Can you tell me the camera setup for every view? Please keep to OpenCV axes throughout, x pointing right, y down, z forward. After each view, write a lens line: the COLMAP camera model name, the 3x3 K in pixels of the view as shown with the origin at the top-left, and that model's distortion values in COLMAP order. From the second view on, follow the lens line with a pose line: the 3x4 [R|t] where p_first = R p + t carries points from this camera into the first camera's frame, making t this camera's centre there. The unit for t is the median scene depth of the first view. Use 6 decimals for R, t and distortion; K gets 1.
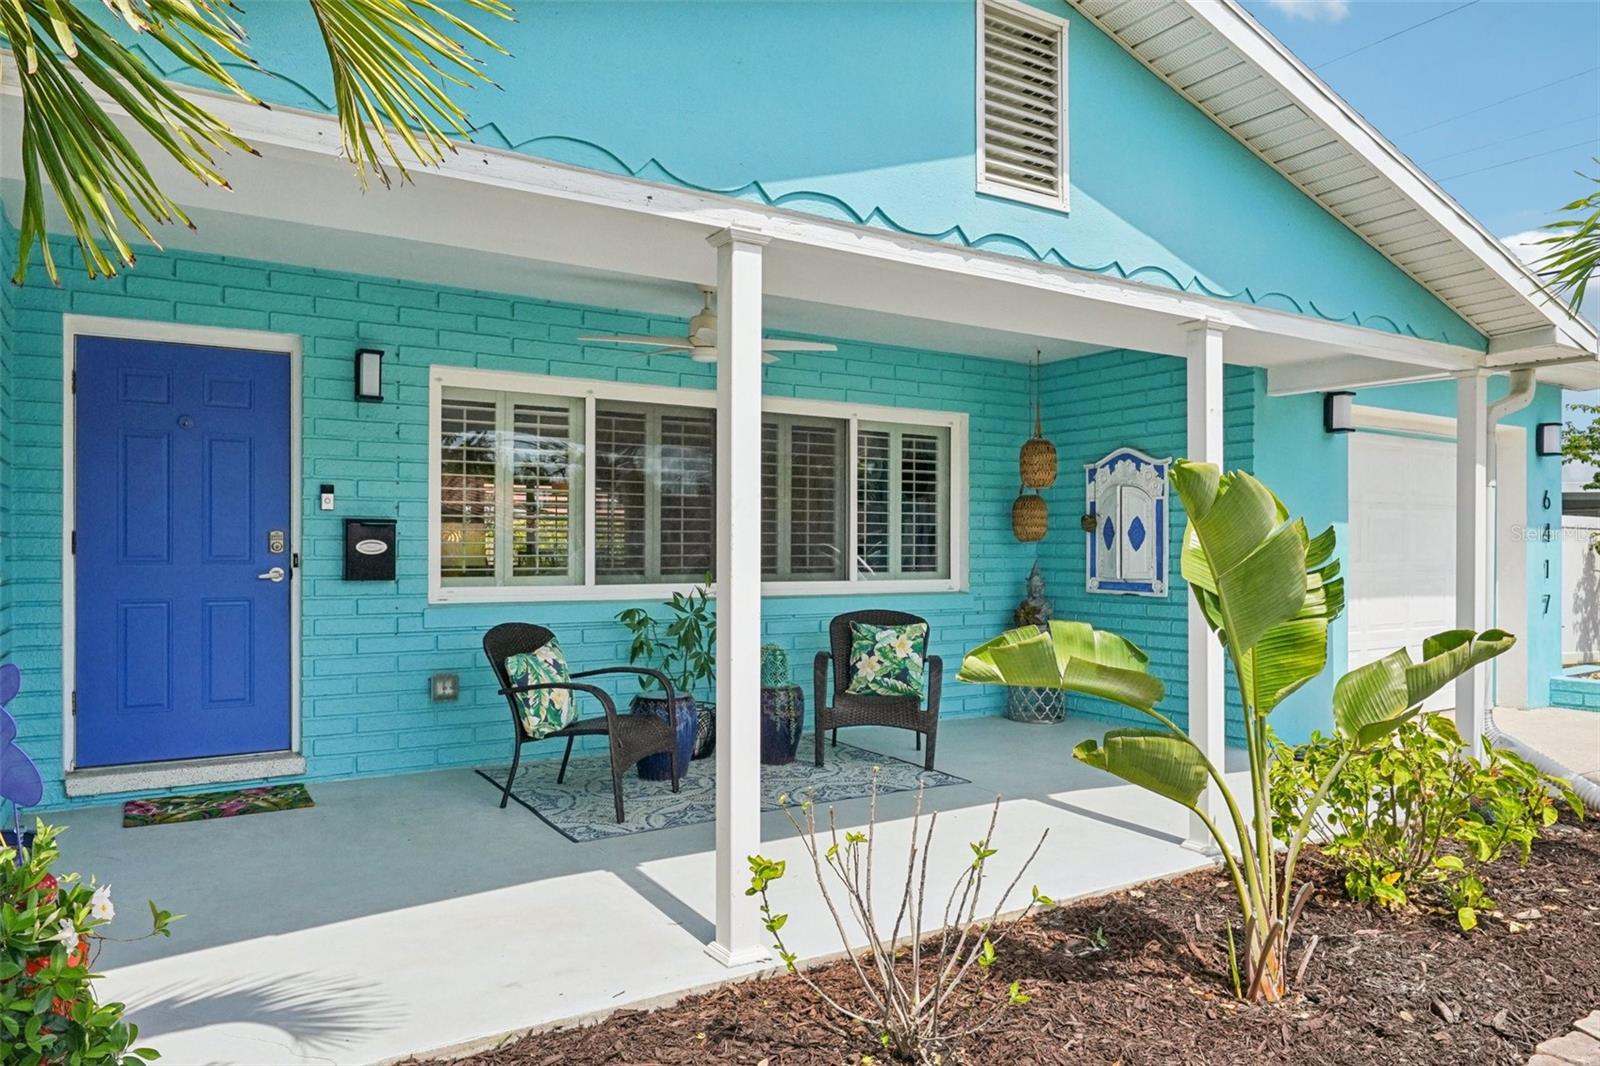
lens RADIAL K [[1040.4, 0, 800.1], [0, 1040.4, 543.4], [0, 0, 1]] dist [-0.010522, -0.000315]
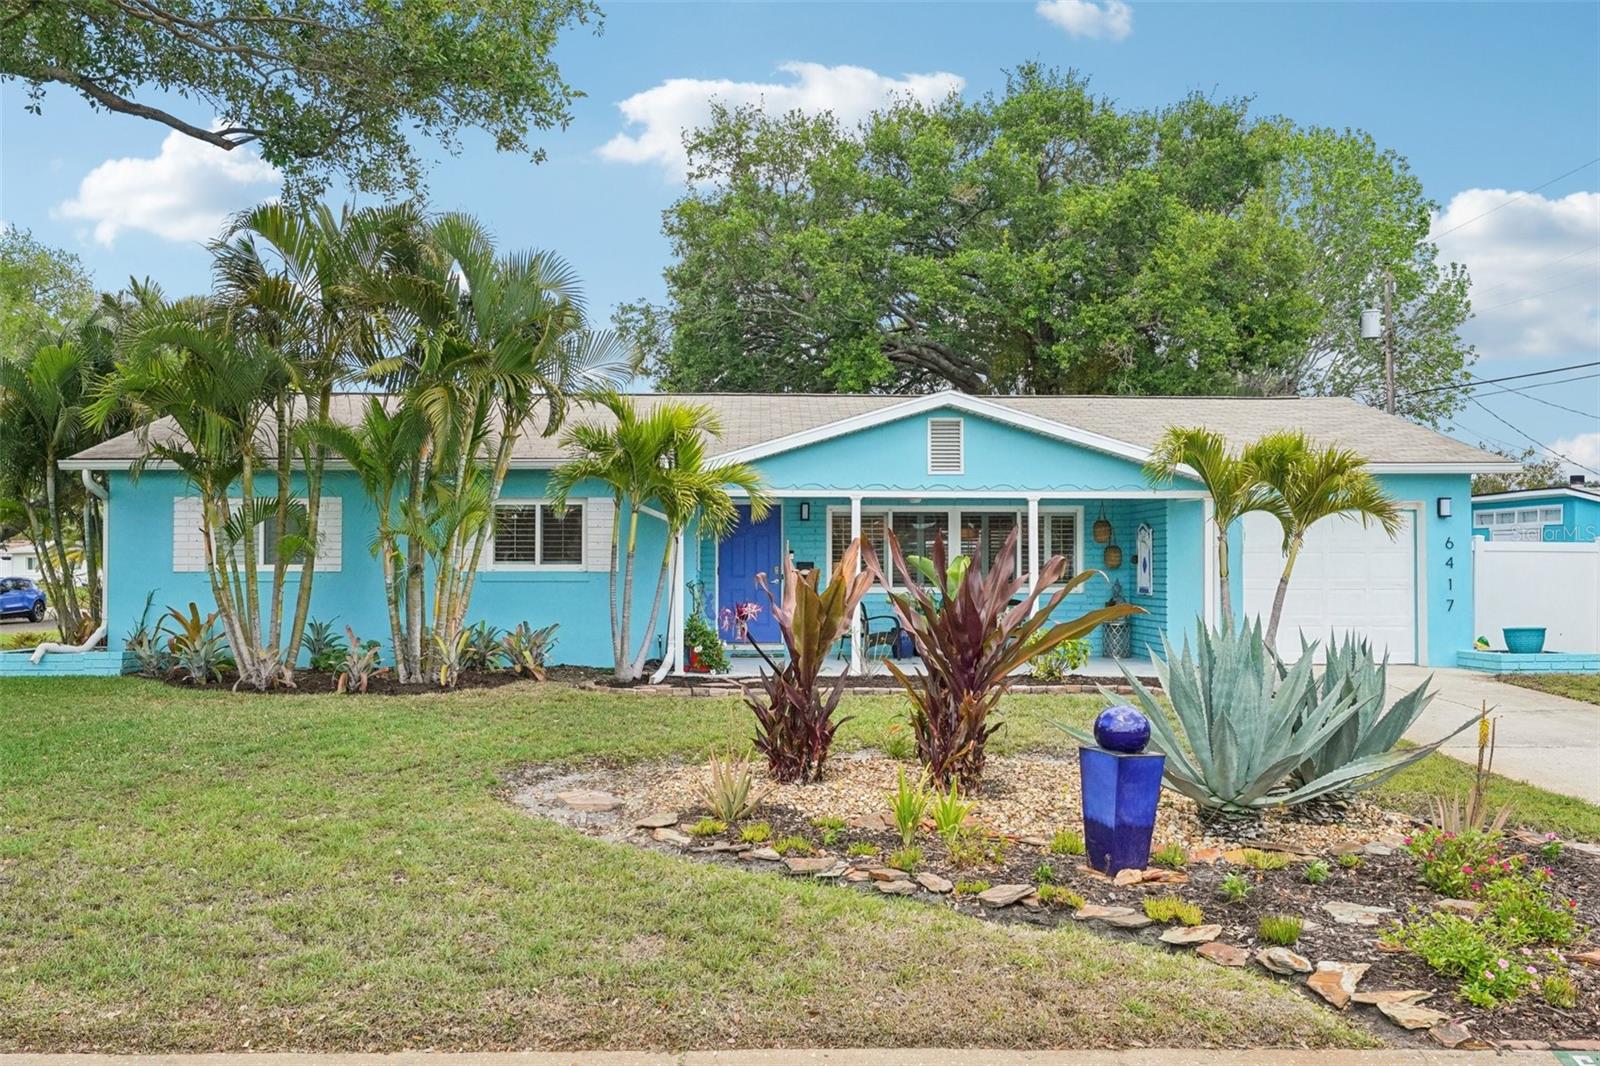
lens RADIAL K [[1380.0, 0, 800.1], [0, 1380.0, 538.9], [0, 0, 1]] dist [-0.000214, -0.000007]
pose [[0.865695, -0.010724, -0.500457, 1.278375], [0.005199, 0.999909, -0.012433, -0.035184], [0.500545, 0.008162, 0.865672, -1.986864]]
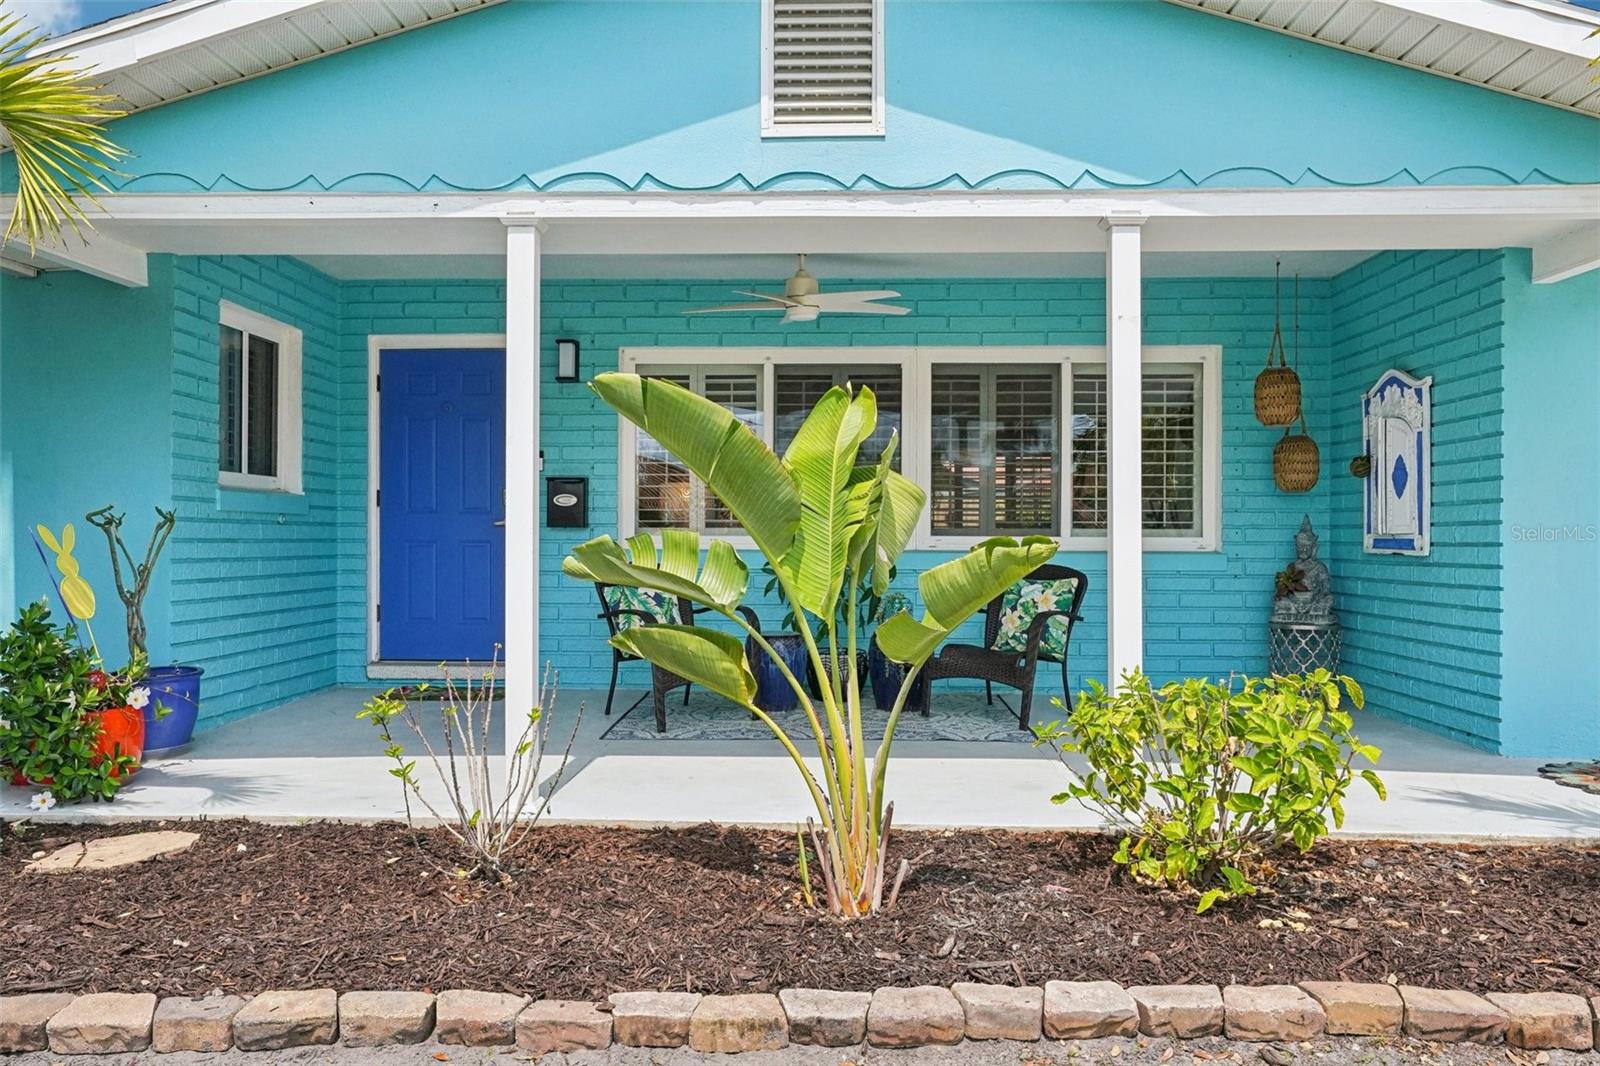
lens RADIAL K [[1120.3, 0, 798.5], [0, 1120.3, 527.9], [0, 0, 1]] dist [-0.004522, -0.003819]
pose [[0.832790, -0.004171, -0.553574, 0.480299], [0.002658, 0.999990, -0.003536, 0.036610], [0.553583, 0.001474, 0.832793, 0.041780]]
